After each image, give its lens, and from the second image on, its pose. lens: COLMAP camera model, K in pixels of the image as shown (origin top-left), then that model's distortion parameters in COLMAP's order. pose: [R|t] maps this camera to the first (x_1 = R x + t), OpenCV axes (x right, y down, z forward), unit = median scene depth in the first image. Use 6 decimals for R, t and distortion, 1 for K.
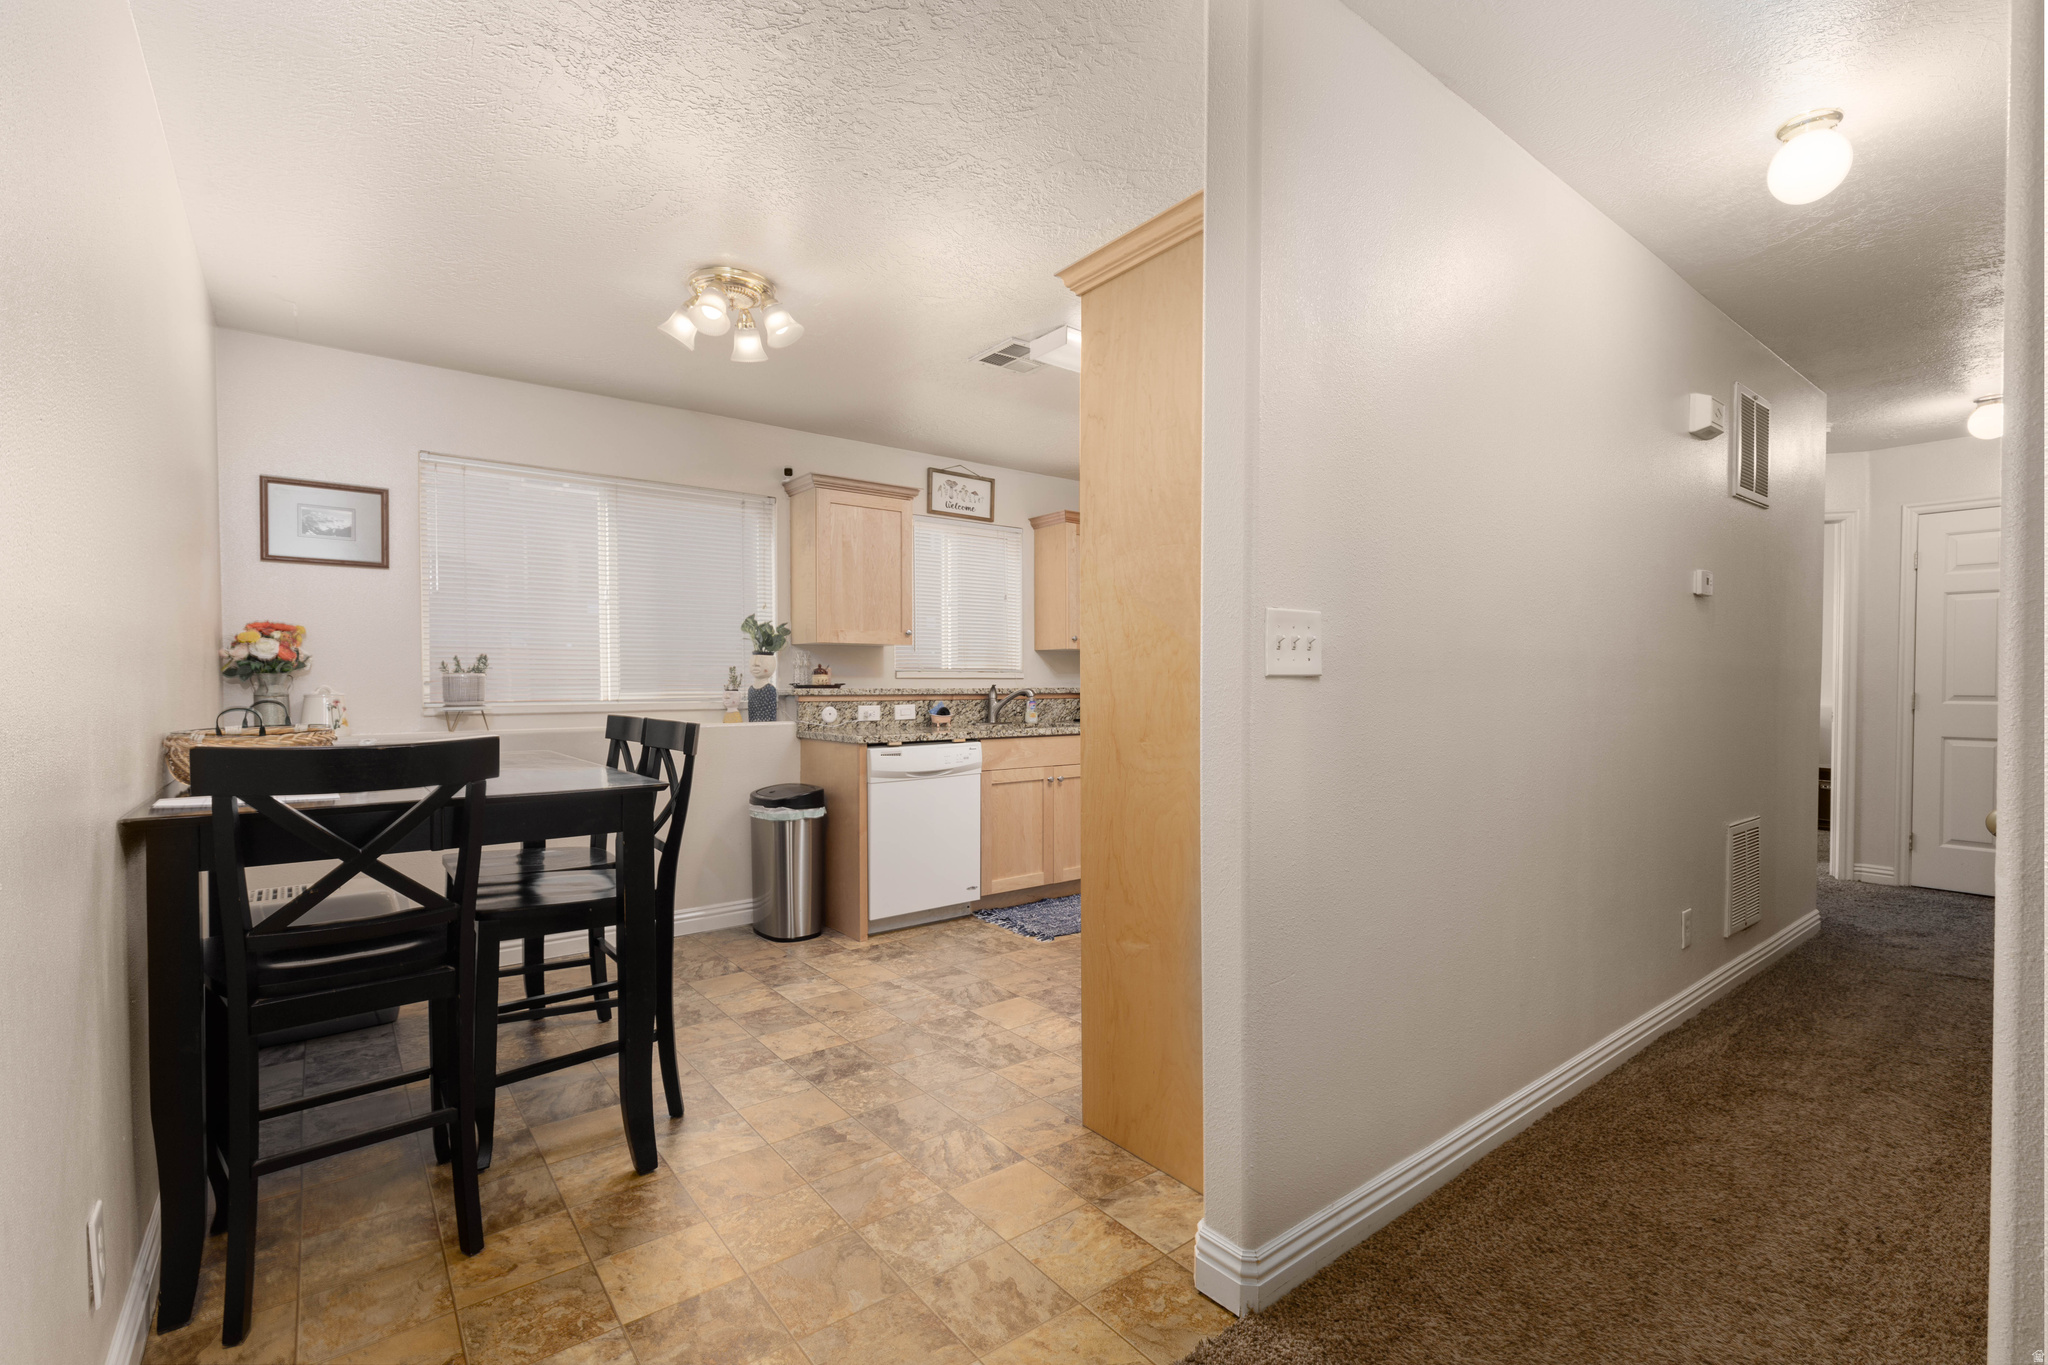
lens RADIAL K [[917.5, 0, 1039.2], [0, 917.5, 692.4], [0, 0, 1]] dist [0.007756, 0.000300]
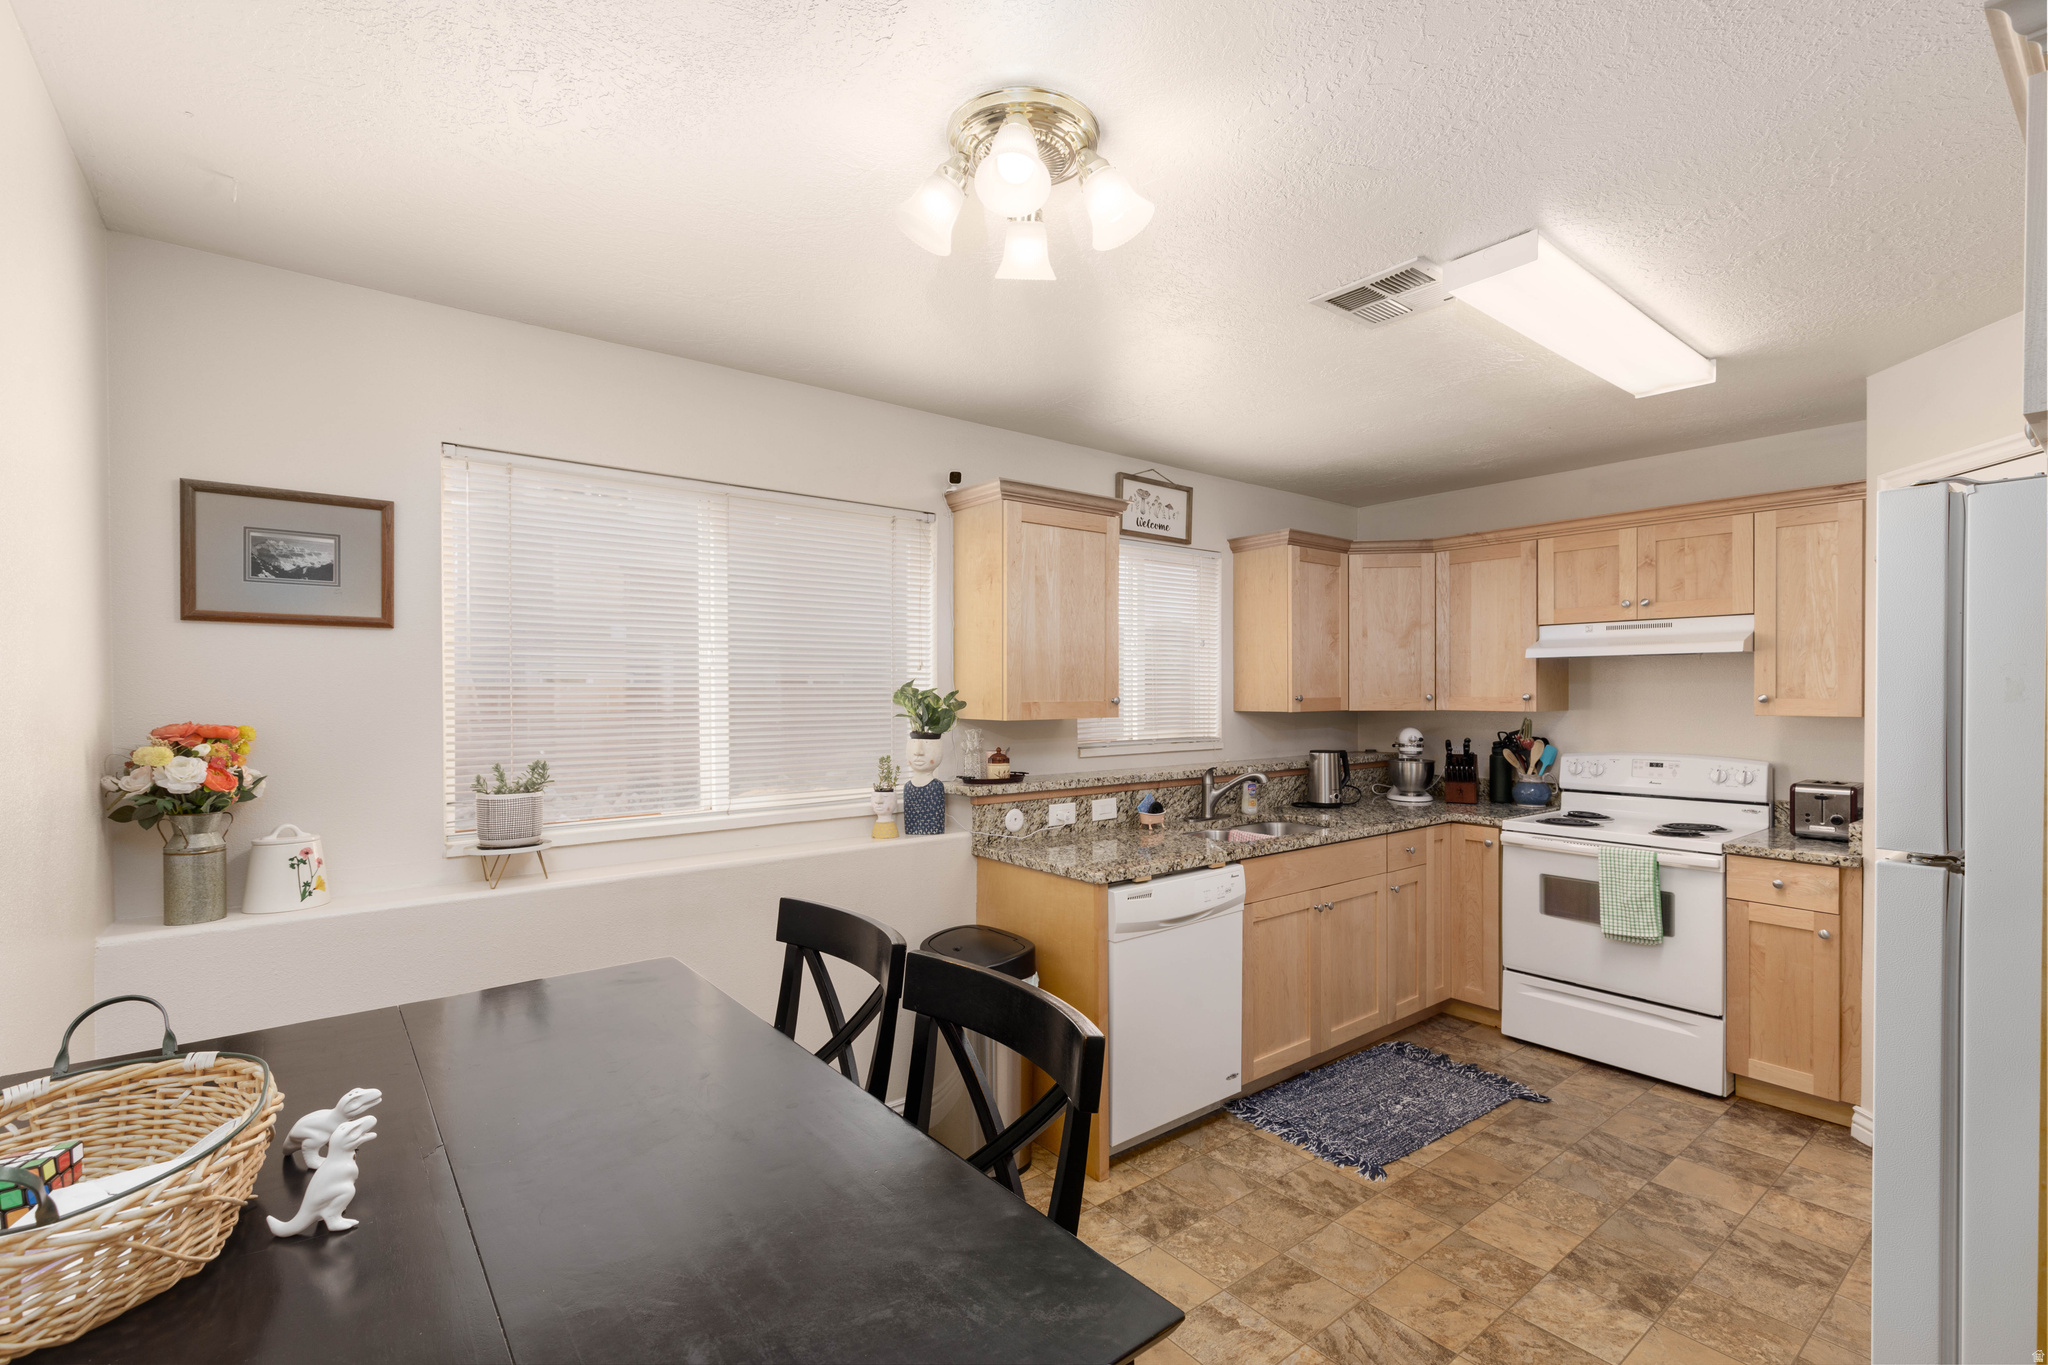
lens RADIAL K [[917.5, 0, 1039.2], [0, 917.5, 692.4], [0, 0, 1]] dist [0.007756, 0.000300]
pose [[0.999969, -0.001605, 0.007697, -0.220155], [0.001695, 0.999931, -0.011664, -0.067510], [-0.007678, 0.011676, 0.999902, 0.300537]]
